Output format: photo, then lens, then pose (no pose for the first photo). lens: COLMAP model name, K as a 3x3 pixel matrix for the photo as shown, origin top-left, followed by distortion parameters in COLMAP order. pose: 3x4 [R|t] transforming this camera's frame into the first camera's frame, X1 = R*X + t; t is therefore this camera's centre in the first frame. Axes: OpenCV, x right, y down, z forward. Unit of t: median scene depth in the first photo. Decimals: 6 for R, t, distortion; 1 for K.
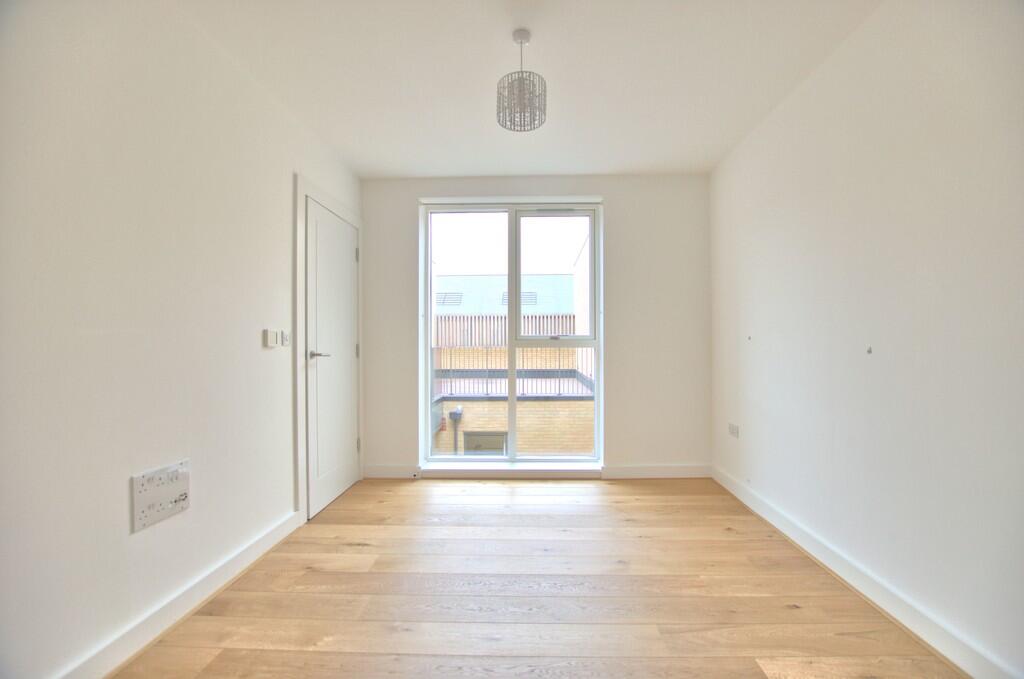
lens RADIAL K [[431.0, 0, 512.0], [0, 431.0, 339.5], [0, 0, 1]] dist [-0.001714, -0.000005]
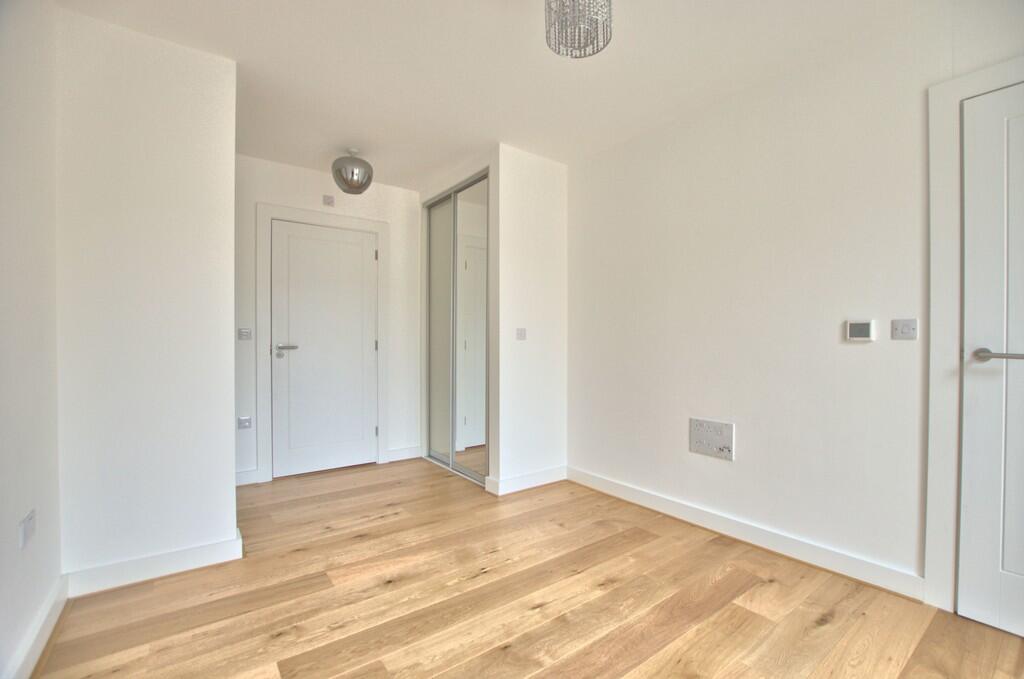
lens RADIAL K [[457.9, 0, 520.1], [0, 457.9, 344.8], [0, 0, 1]] dist [-0.030206, 0.000816]
pose [[-0.750165, 0.008045, -0.661202, 0.487829], [0.006820, 0.999967, 0.004429, 0.016276], [0.661215, -0.001187, -0.750195, 1.186932]]
